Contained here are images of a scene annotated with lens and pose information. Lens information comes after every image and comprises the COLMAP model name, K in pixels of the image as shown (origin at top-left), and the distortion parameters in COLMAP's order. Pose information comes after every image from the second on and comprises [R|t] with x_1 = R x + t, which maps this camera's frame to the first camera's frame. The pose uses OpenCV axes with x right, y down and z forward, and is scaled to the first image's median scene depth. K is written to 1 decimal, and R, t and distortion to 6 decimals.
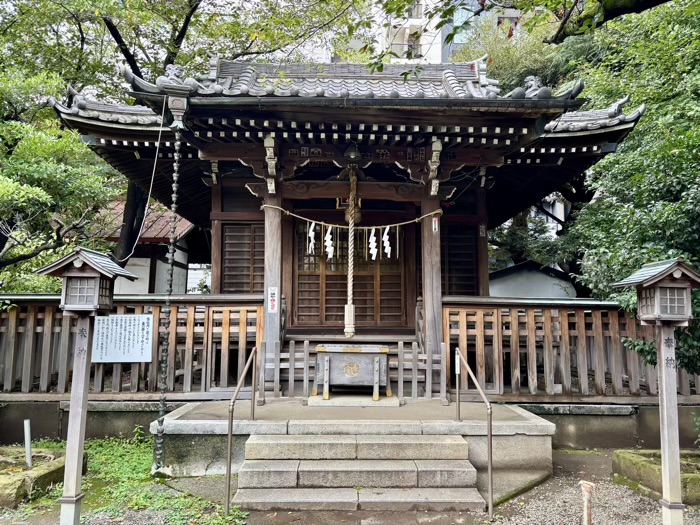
lens RADIAL K [[524.4, 0, 352.4], [0, 524.4, 262.1], [0, 0, 1]] dist [0.043973, -0.039697]
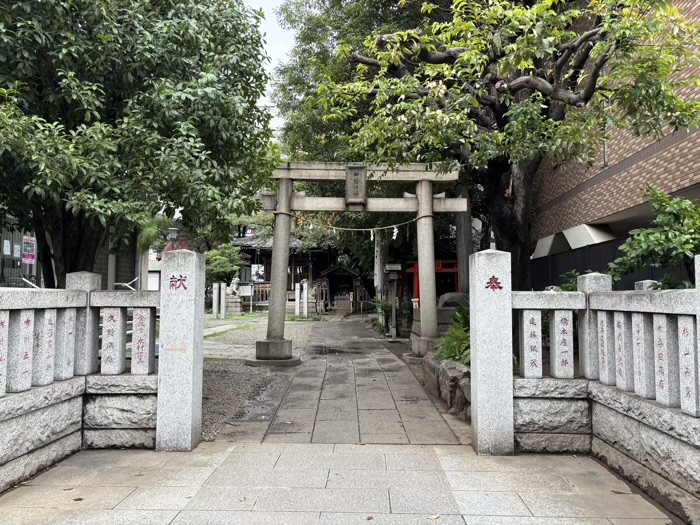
lens RADIAL K [[517.2, 0, 353.0], [0, 517.2, 242.0], [0, 0, 1]] dist [0.041694, -0.001760]
pose [[0.996939, -0.021735, -0.075101, 0.922392], [0.022619, 0.999684, 0.010941, -0.343610], [0.074840, -0.012606, 0.997116, -3.752692]]
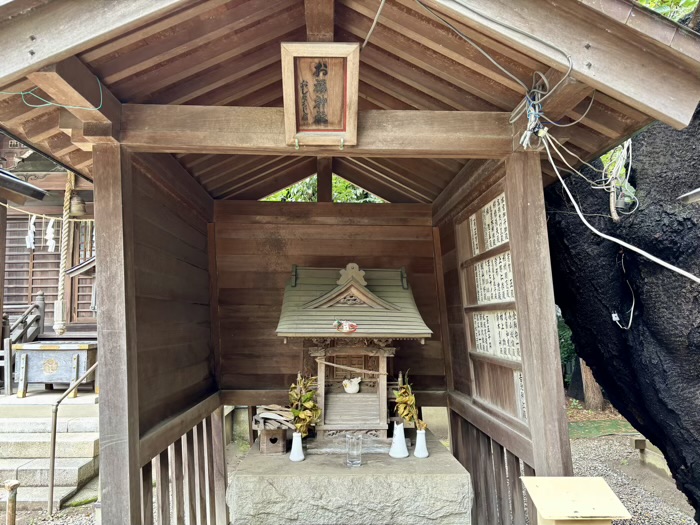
lens RADIAL K [[529.7, 0, 353.7], [0, 529.7, 263.1], [0, 0, 1]] dist [0.007685, -0.005034]
pose [[0.999906, -0.013528, 0.002189, 0.529813], [0.013501, 0.999840, 0.011740, 0.008719], [-0.002347, -0.011709, 0.999929, 0.019540]]
